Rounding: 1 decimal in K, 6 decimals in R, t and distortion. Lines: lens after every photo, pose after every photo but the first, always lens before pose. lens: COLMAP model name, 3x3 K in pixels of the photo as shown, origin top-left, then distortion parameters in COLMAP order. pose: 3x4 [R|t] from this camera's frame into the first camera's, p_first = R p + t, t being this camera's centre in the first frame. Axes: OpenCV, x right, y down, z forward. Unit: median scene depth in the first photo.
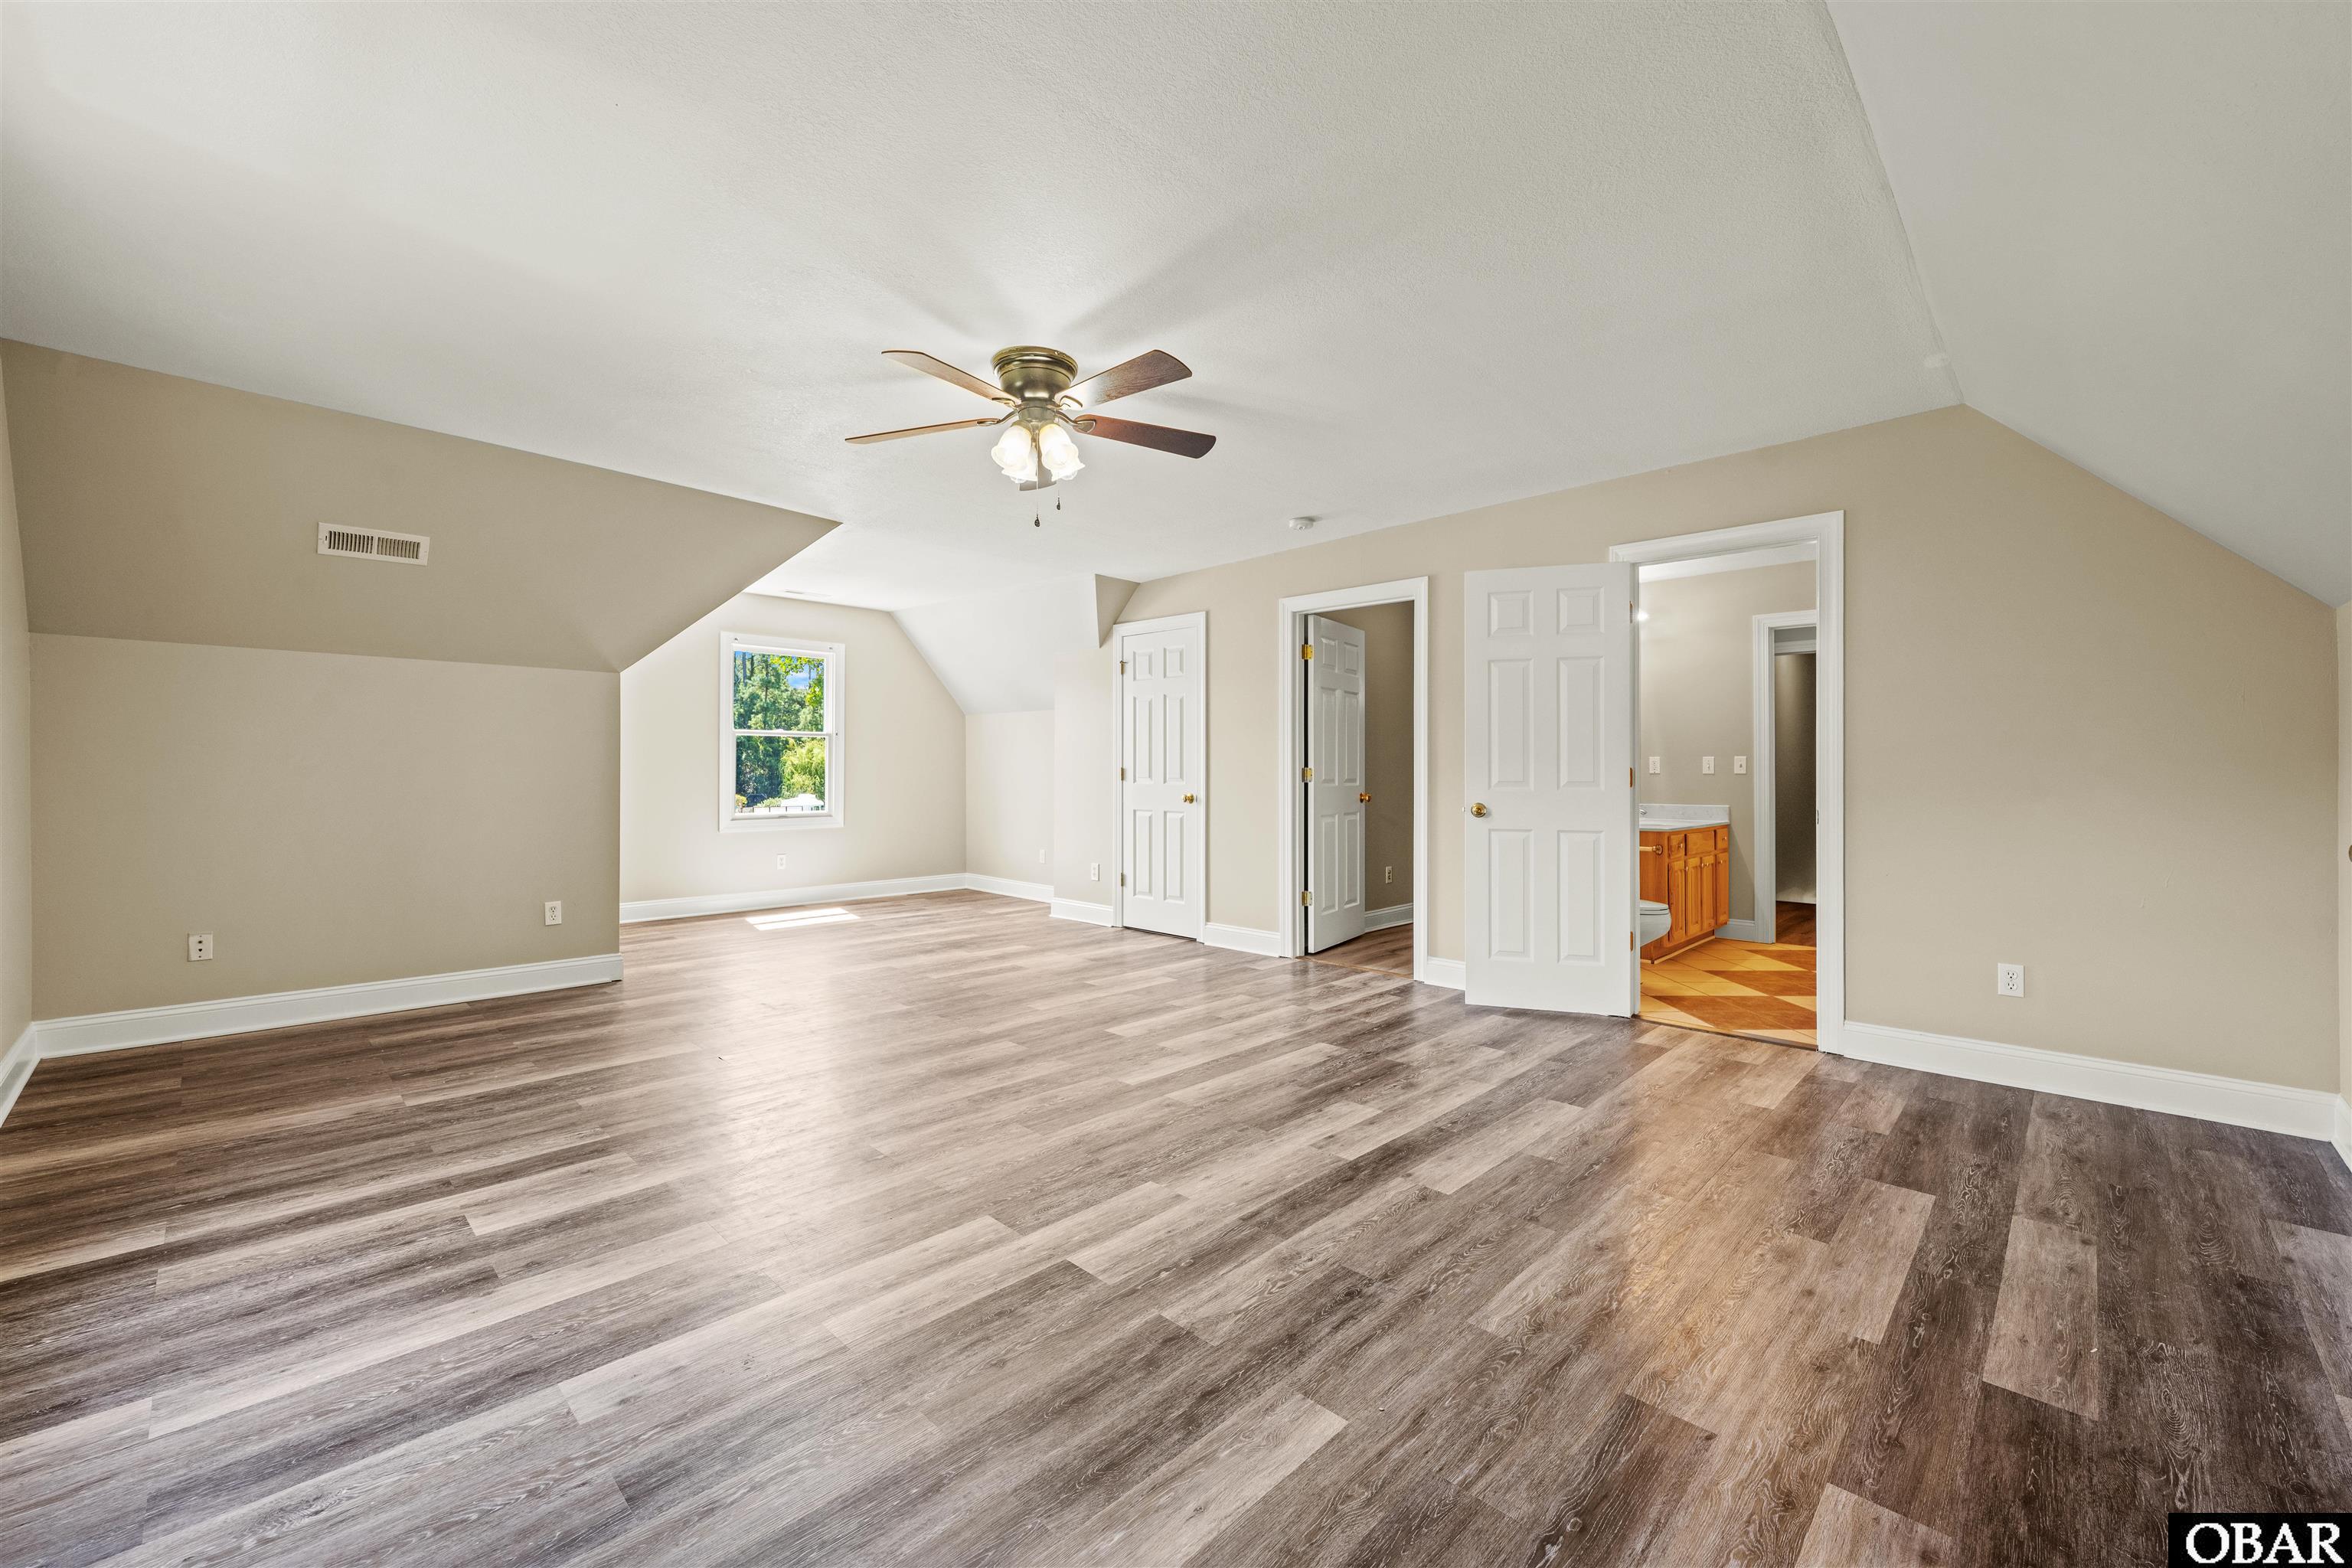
lens RADIAL K [[936.6, 0, 1181.4], [0, 936.6, 770.3], [0, 0, 1]] dist [0.001013, -0.000185]
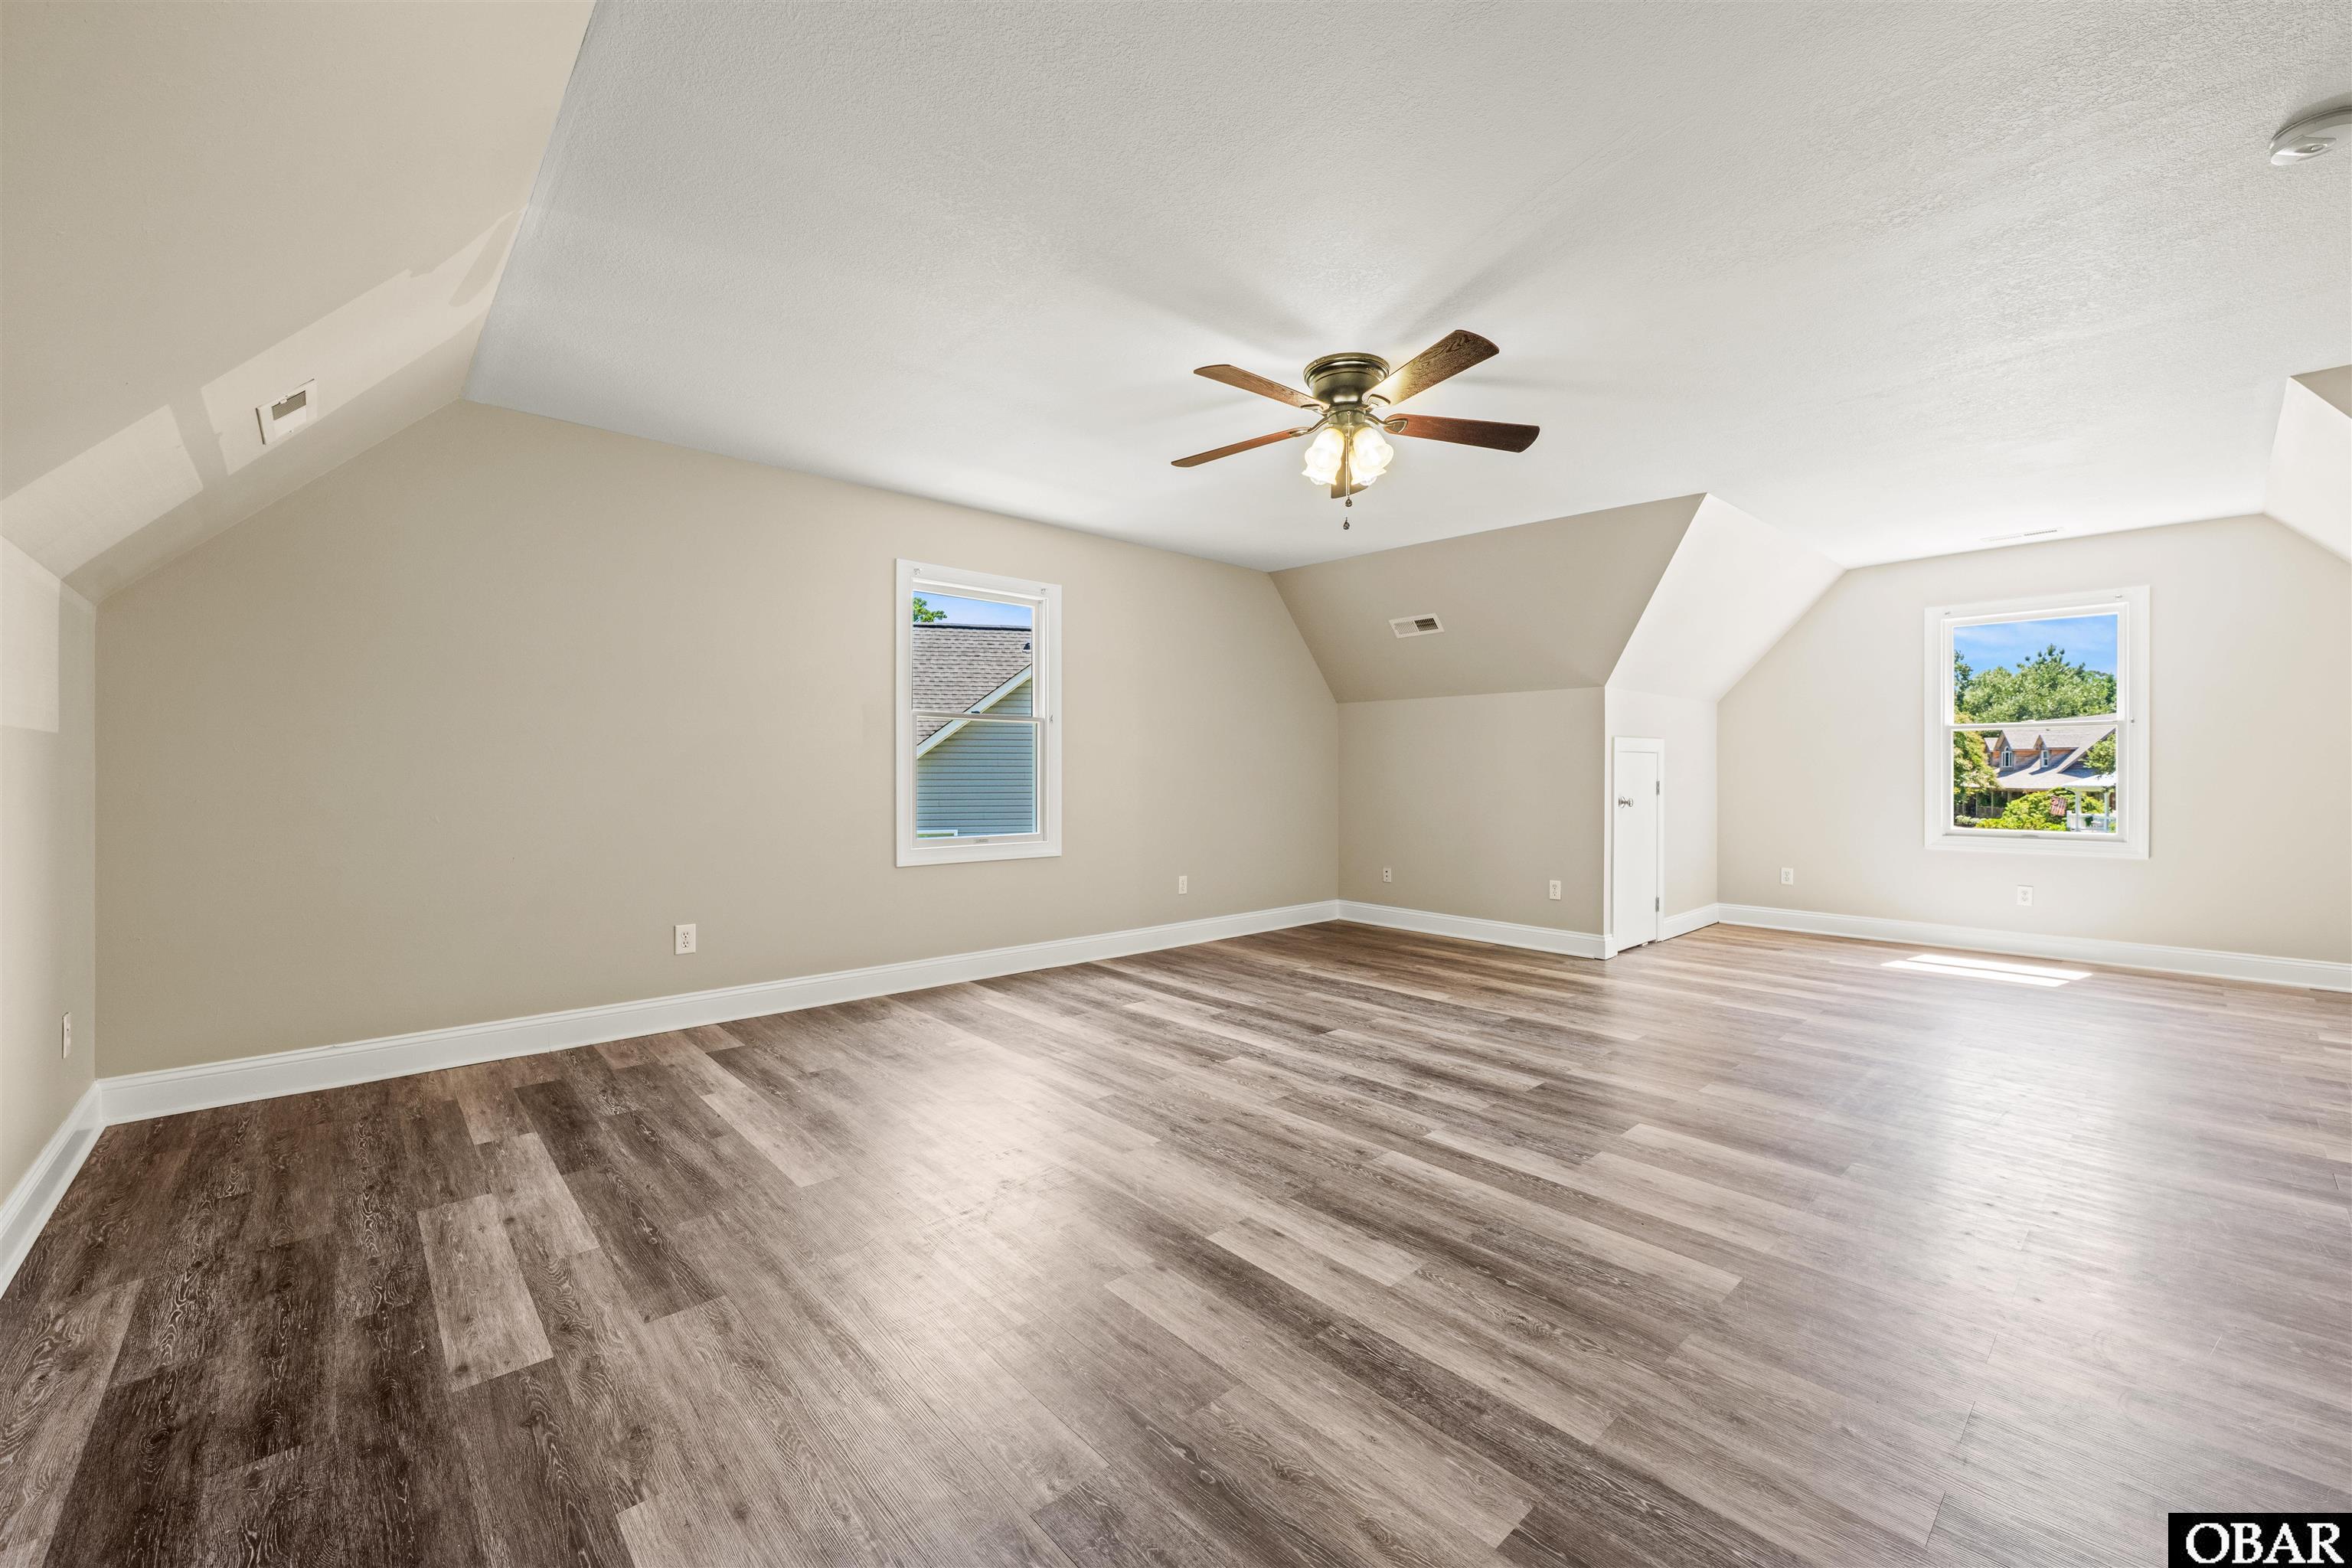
lens RADIAL K [[936.6, 0, 1181.7], [0, 936.6, 777.3], [0, 0, 1]] dist [0.001013, -0.000185]
pose [[-0.055876, 0.002520, -0.998435, 1.471419], [-0.002621, 0.999993, 0.002671, 0.009485], [0.998434, 0.002766, -0.055869, 1.492987]]
